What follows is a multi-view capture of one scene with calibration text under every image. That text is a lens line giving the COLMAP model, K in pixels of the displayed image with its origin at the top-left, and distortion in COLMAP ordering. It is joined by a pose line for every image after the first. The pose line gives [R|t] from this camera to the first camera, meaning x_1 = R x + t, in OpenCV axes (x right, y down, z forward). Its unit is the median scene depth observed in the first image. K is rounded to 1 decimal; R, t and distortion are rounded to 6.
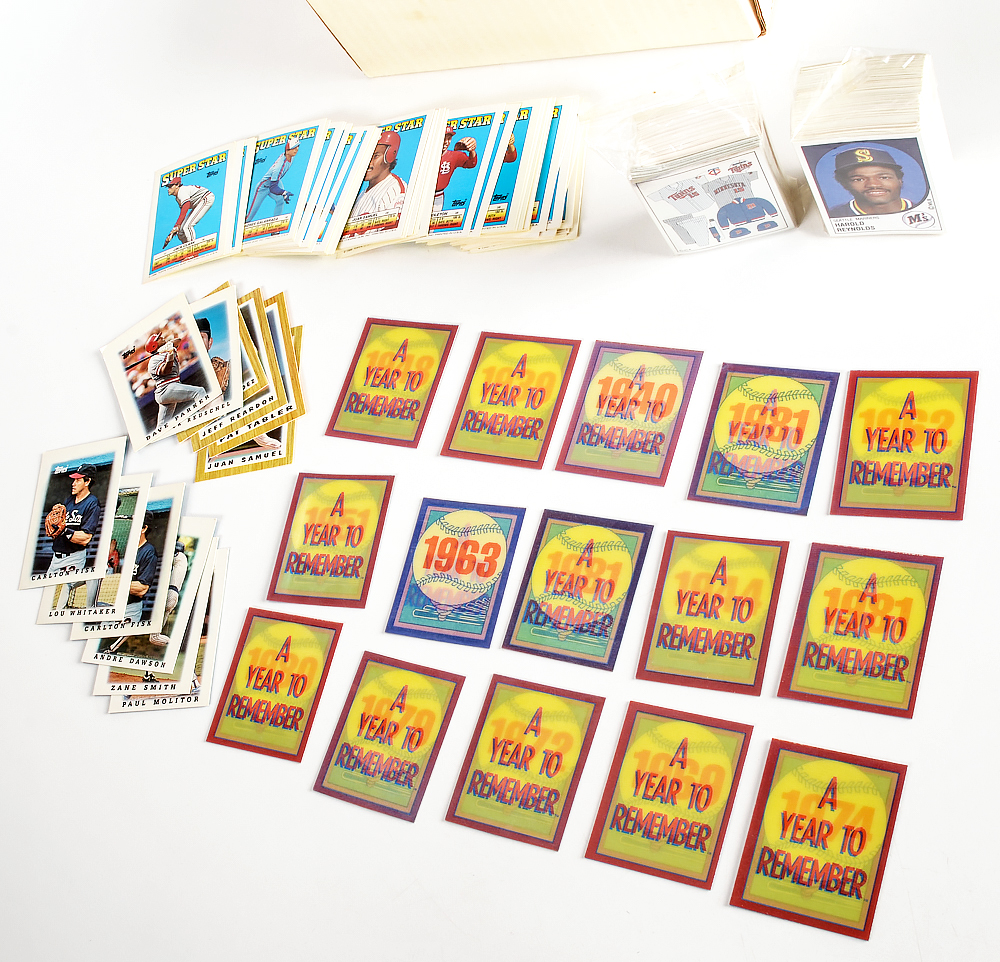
lens RADIAL K [[1504.6, 0, 446.5], [0, 1504.6, 501.9], [0, 0, 1]] dist [-0.092863, 0.048928]
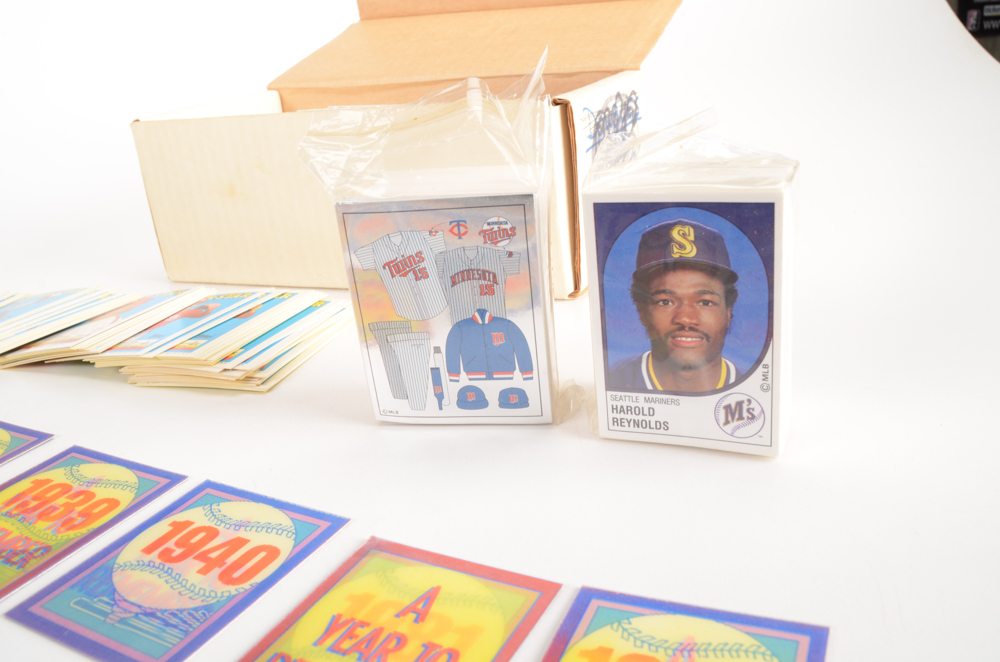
lens RADIAL K [[902.8, 0, 500.0], [0, 902.8, 331.0], [0, 0, 1]] dist [-0.074569, -0.001104]
pose [[0.931432, 0.363026, -0.025418, 0.199050], [-0.287672, 0.691713, -0.662403, 0.061173], [-0.222887, 0.624296, 0.748716, 0.649159]]
